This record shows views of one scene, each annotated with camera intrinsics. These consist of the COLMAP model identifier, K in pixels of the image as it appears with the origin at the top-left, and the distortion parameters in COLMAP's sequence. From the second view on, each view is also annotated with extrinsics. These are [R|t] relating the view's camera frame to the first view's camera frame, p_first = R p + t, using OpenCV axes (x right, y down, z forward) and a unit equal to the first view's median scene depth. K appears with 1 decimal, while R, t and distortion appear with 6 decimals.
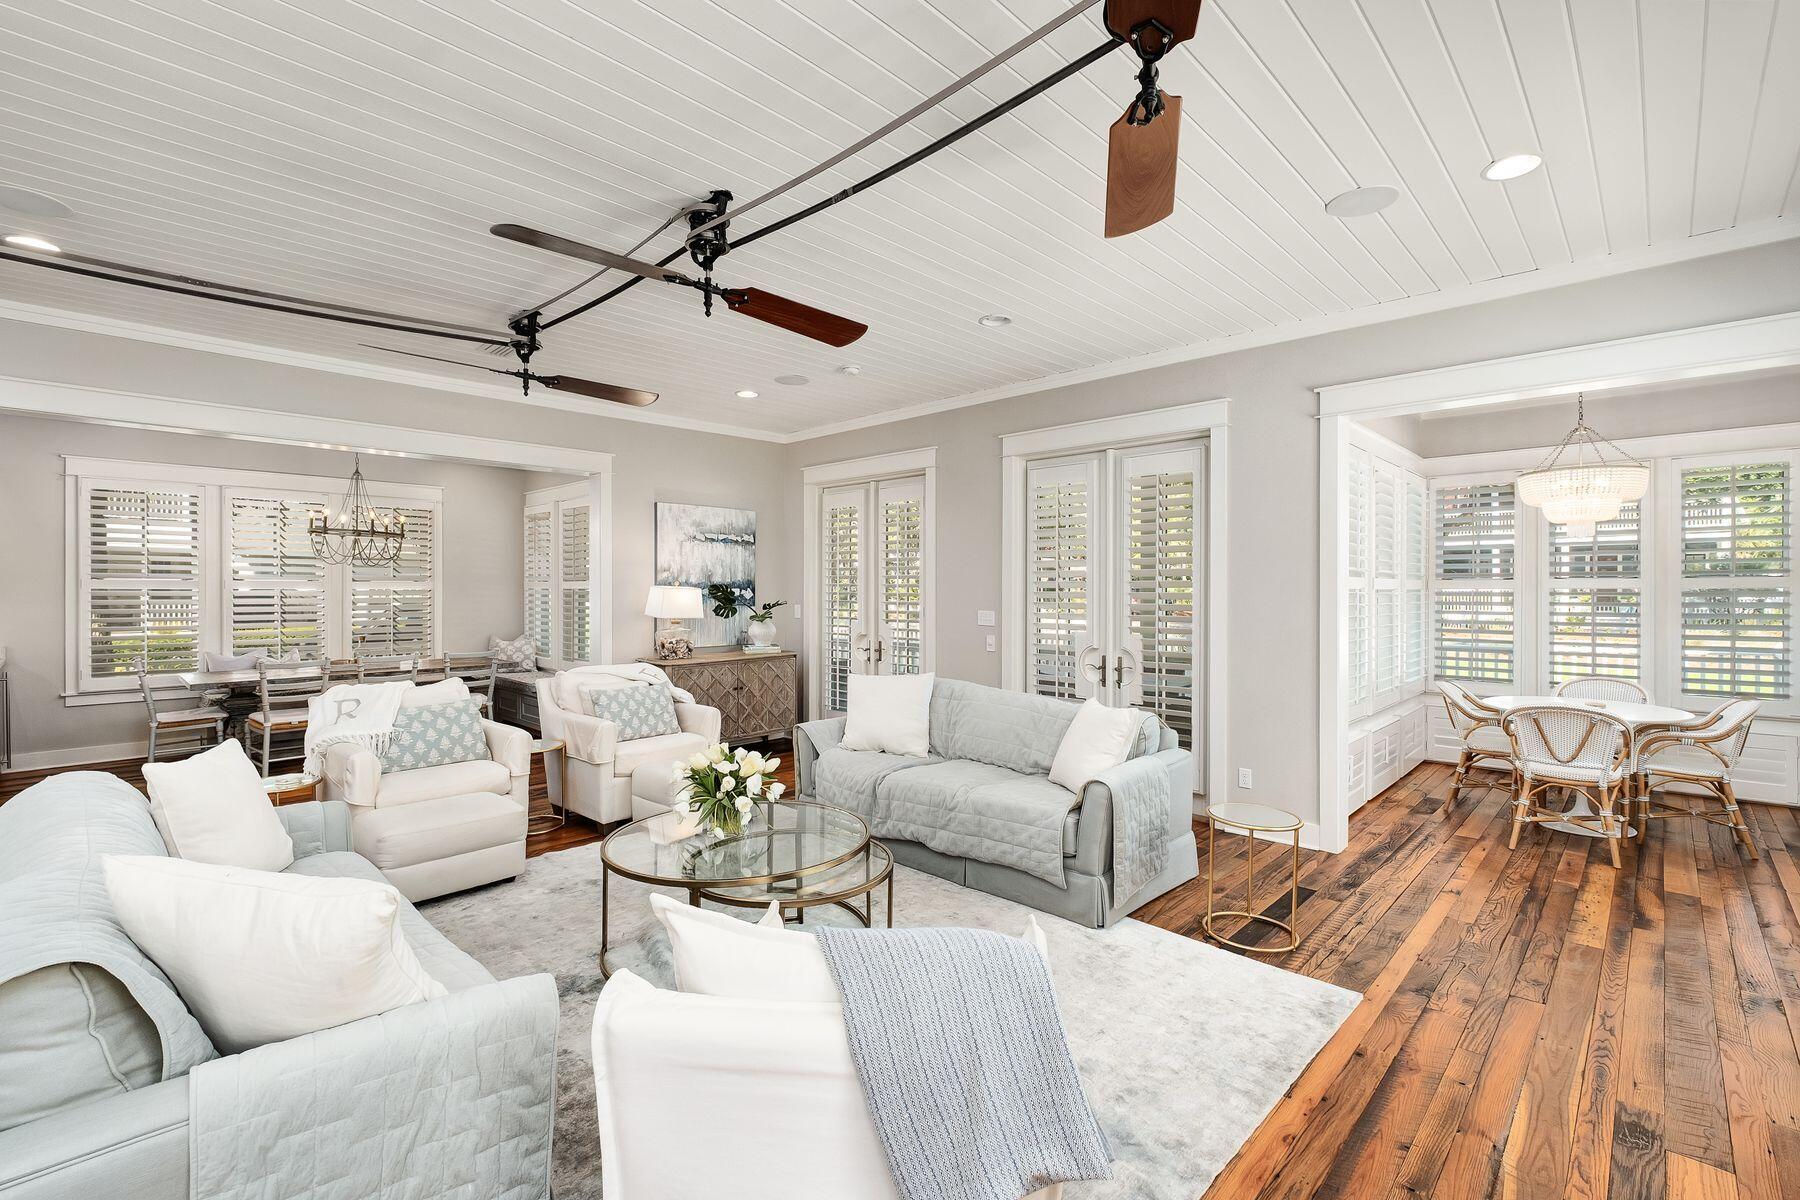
lens RADIAL K [[791.6, 0, 901.4], [0, 791.6, 597.1], [0, 0, 1]] dist [0.002510, 0.000127]
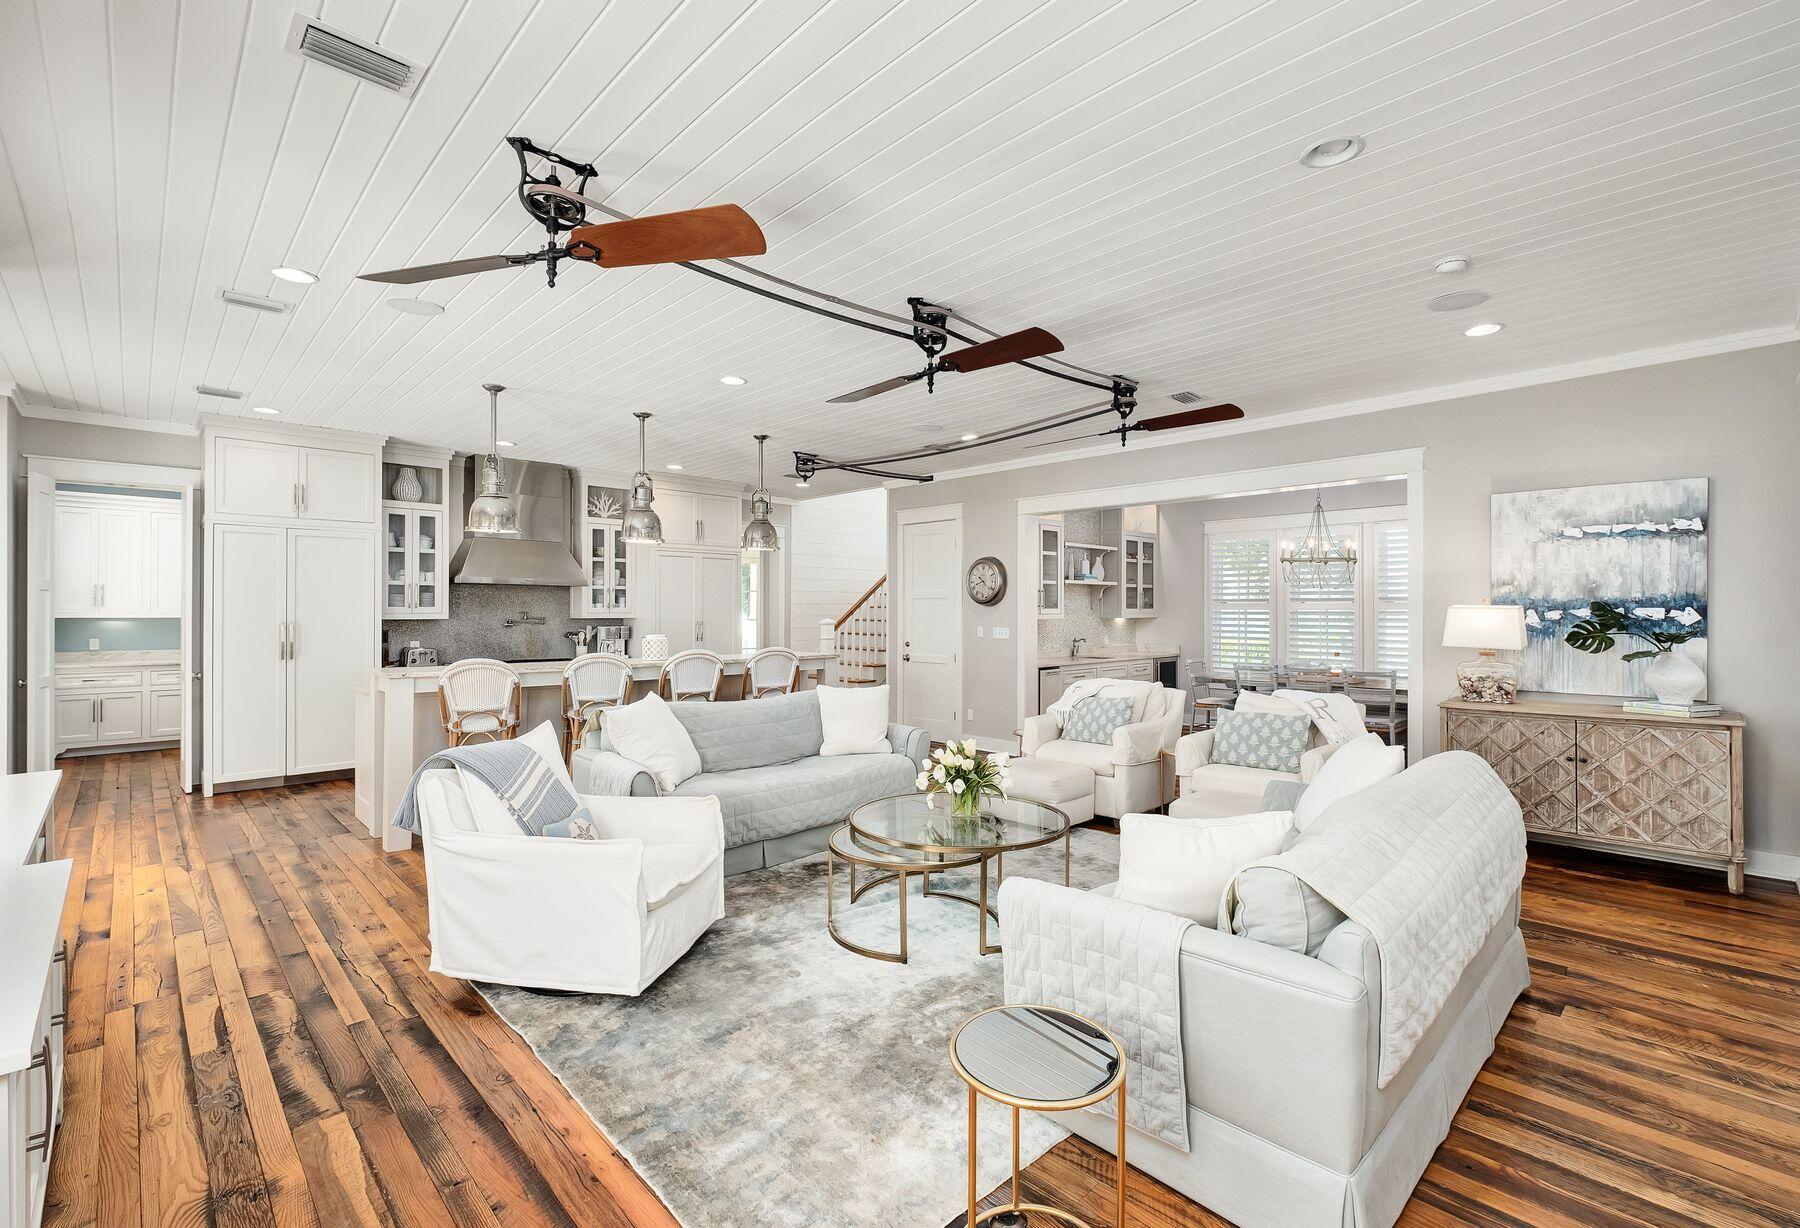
lens RADIAL K [[801.0, 0, 901.1], [0, 801.0, 608.3], [0, 0, 1]] dist [-0.000231, -0.000027]
pose [[-0.039359, -0.003830, -0.999218, 0.467553], [-0.011479, 0.999928, -0.003381, -0.001548], [0.999159, 0.011337, -0.039400, 0.452507]]
